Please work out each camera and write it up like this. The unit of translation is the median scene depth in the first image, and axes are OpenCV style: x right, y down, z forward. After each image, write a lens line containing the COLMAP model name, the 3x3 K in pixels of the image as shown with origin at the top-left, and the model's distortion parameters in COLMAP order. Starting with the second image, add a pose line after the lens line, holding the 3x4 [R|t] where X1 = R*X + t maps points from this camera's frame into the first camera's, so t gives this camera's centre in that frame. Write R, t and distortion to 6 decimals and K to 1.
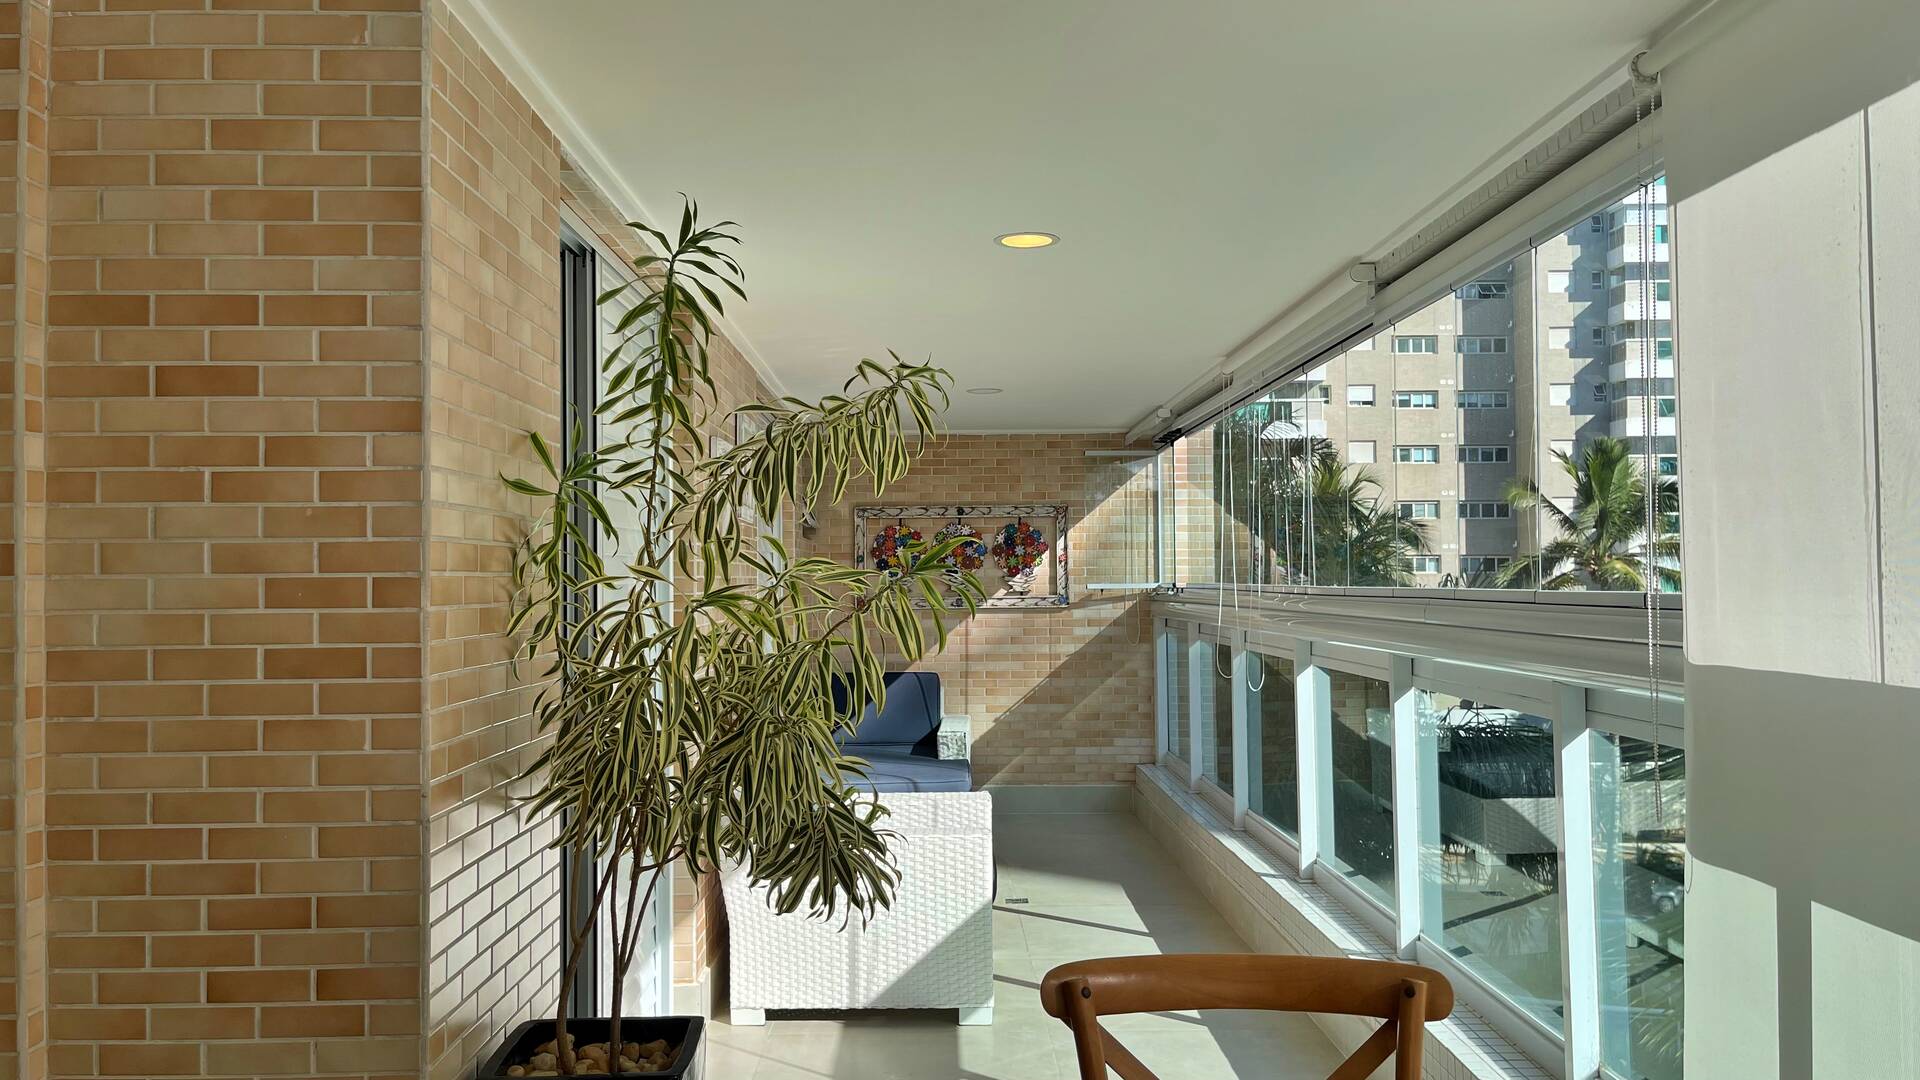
lens RADIAL K [[1456.0, 0, 963.1], [0, 1456.0, 541.9], [0, 0, 1]] dist [0.022995, -0.012311]
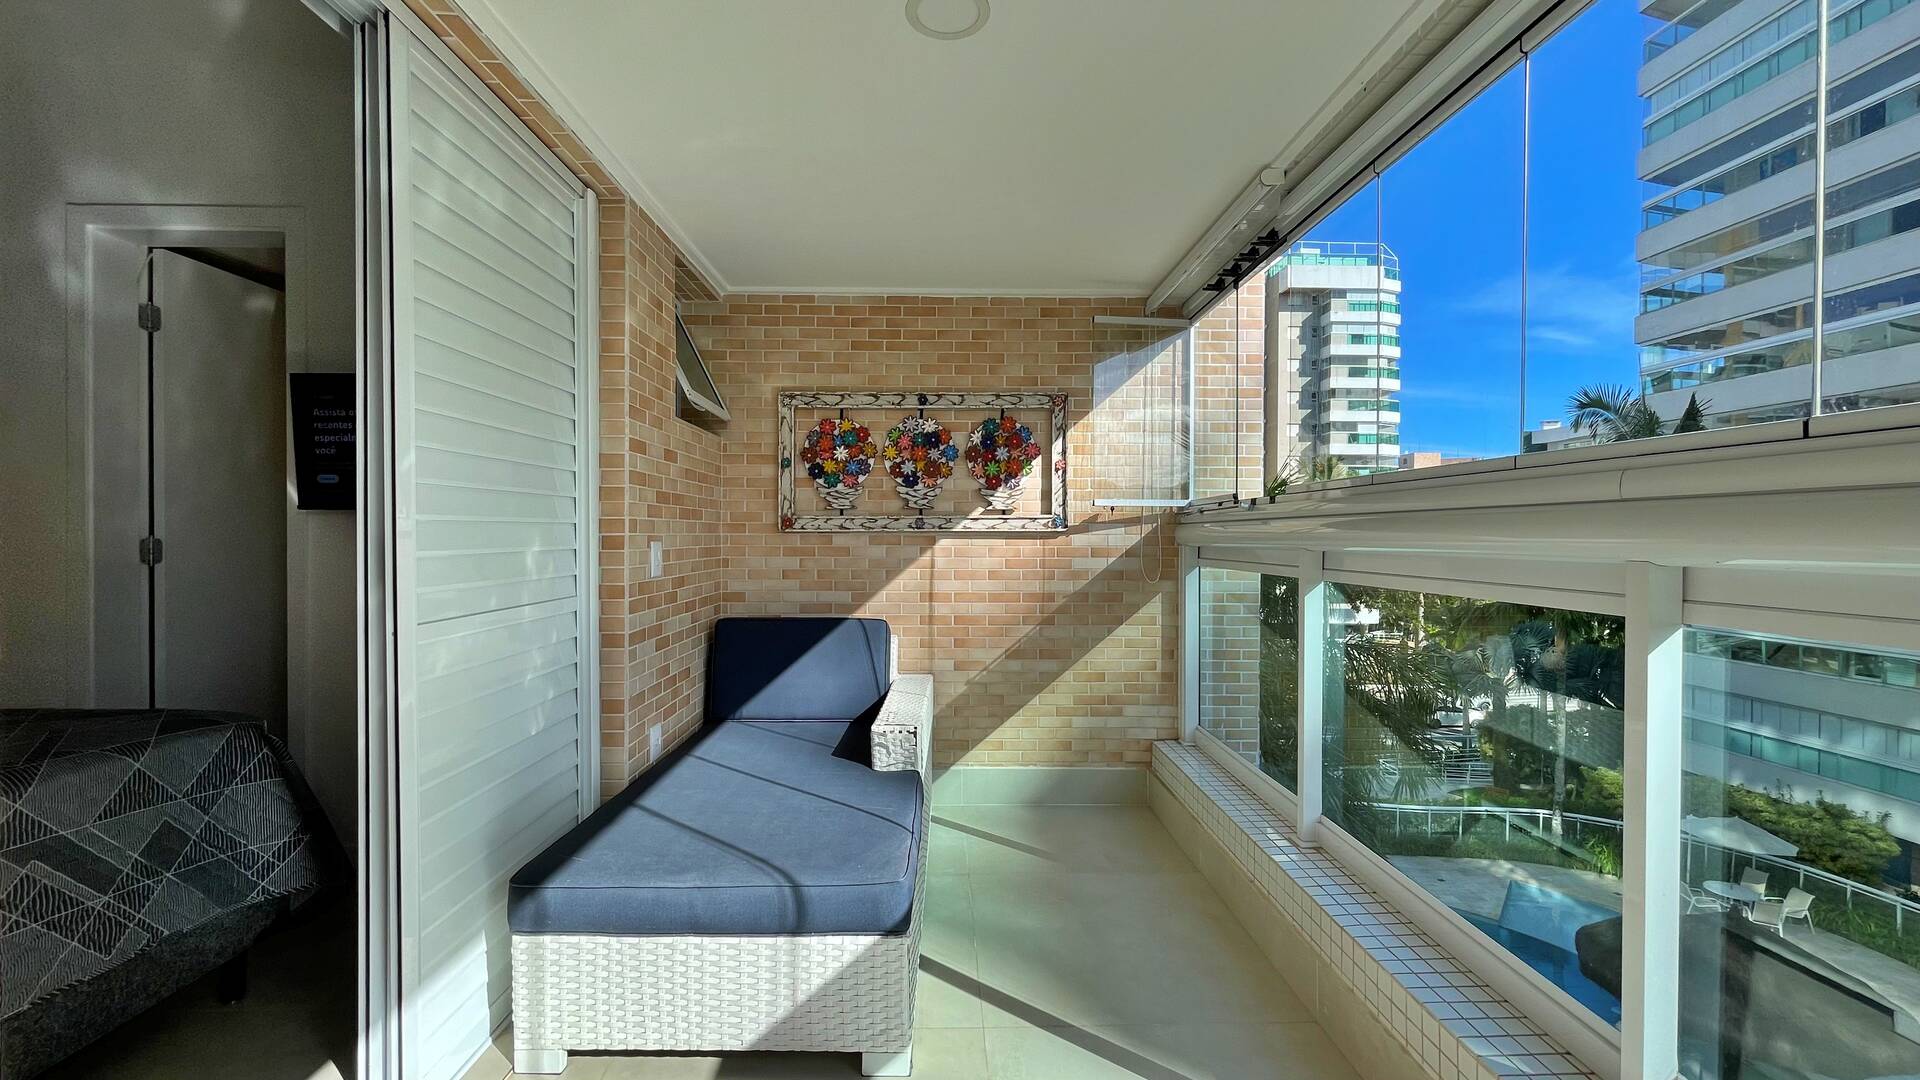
lens RADIAL K [[774.3, 0, 966.9], [0, 774.3, 541.0], [0, 0, 1]] dist [0.002762, -0.001891]
pose [[0.999784, 0.011050, 0.017623, 0.014484], [-0.011667, 0.999308, 0.035310, 0.036241], [-0.017220, -0.035508, 0.999221, 0.604201]]
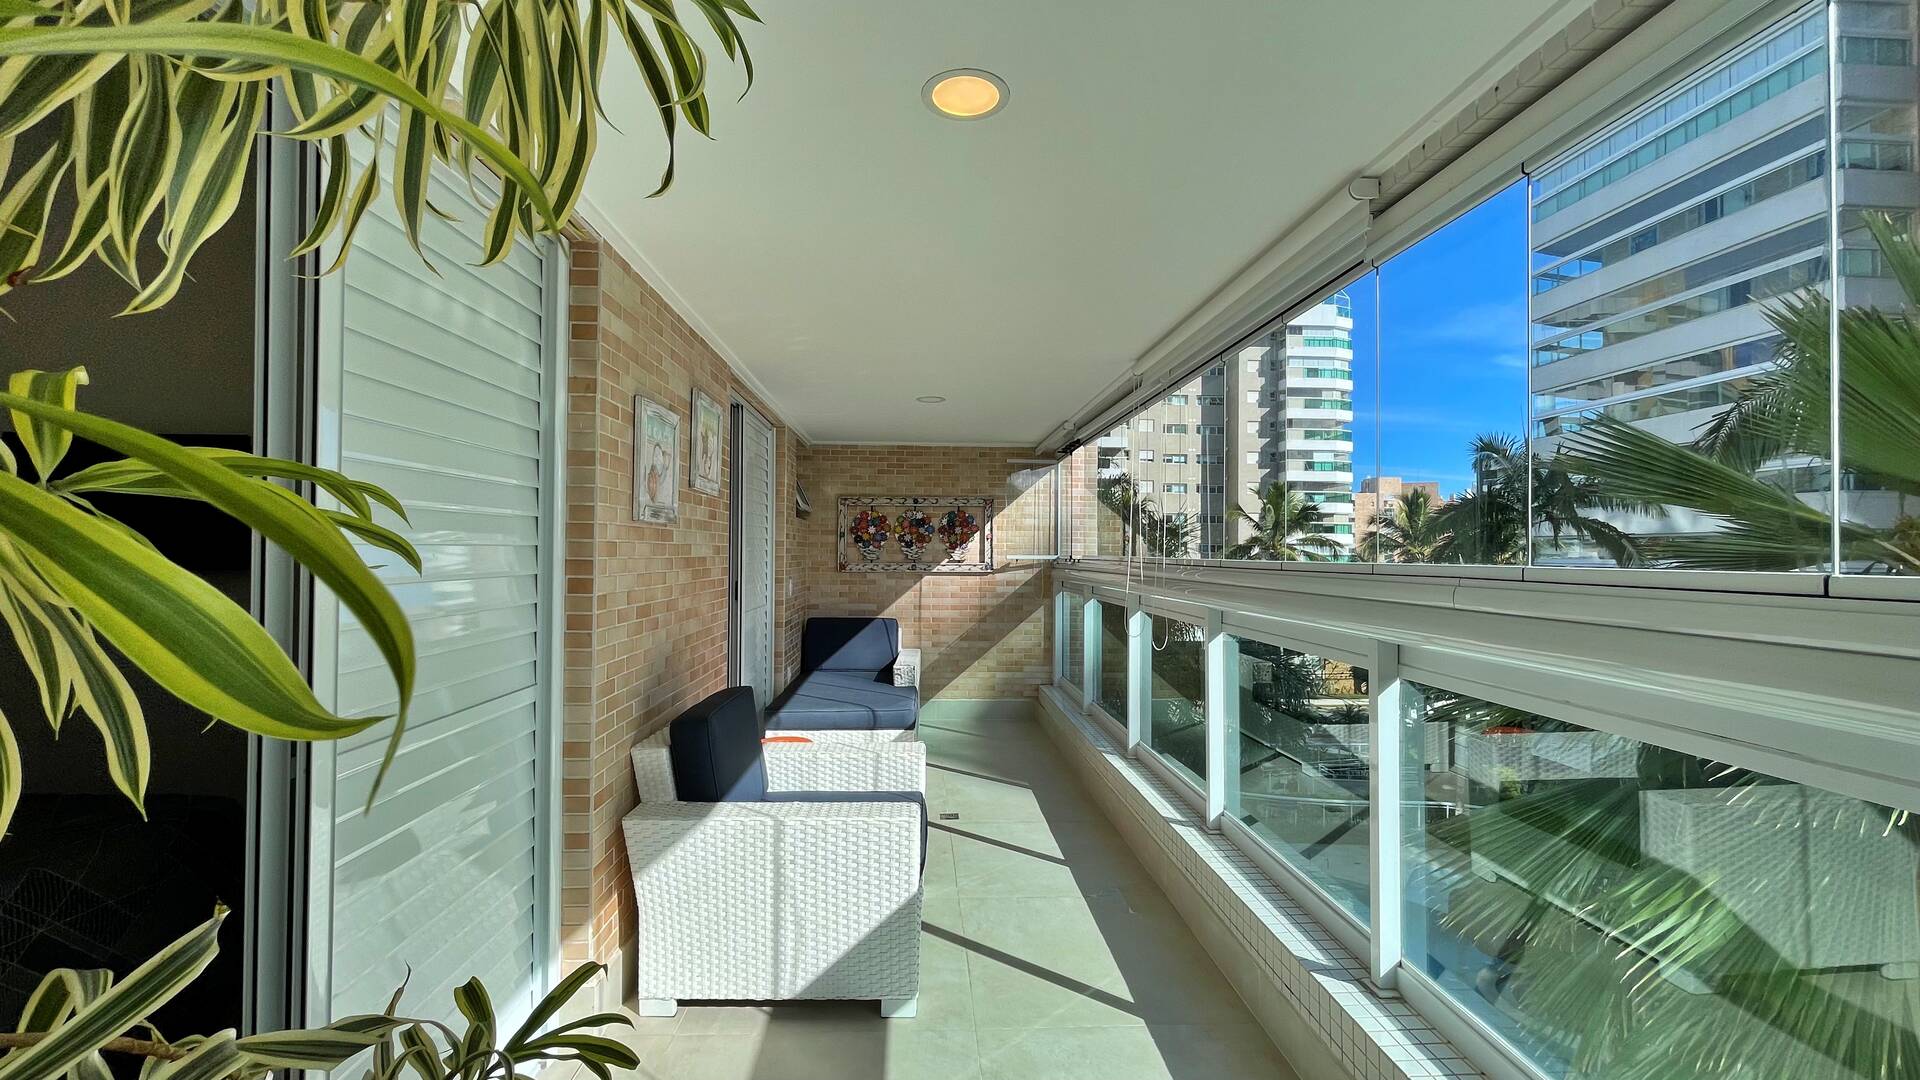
lens RADIAL K [[774.3, 0, 963.2], [0, 774.3, 545.0], [0, 0, 1]] dist [0.002762, -0.001891]
pose [[0.998992, 0.015369, 0.042183, 0.012763], [-0.016028, 0.999754, 0.015319, 0.008235], [-0.041938, -0.015980, 0.998992, 0.263814]]
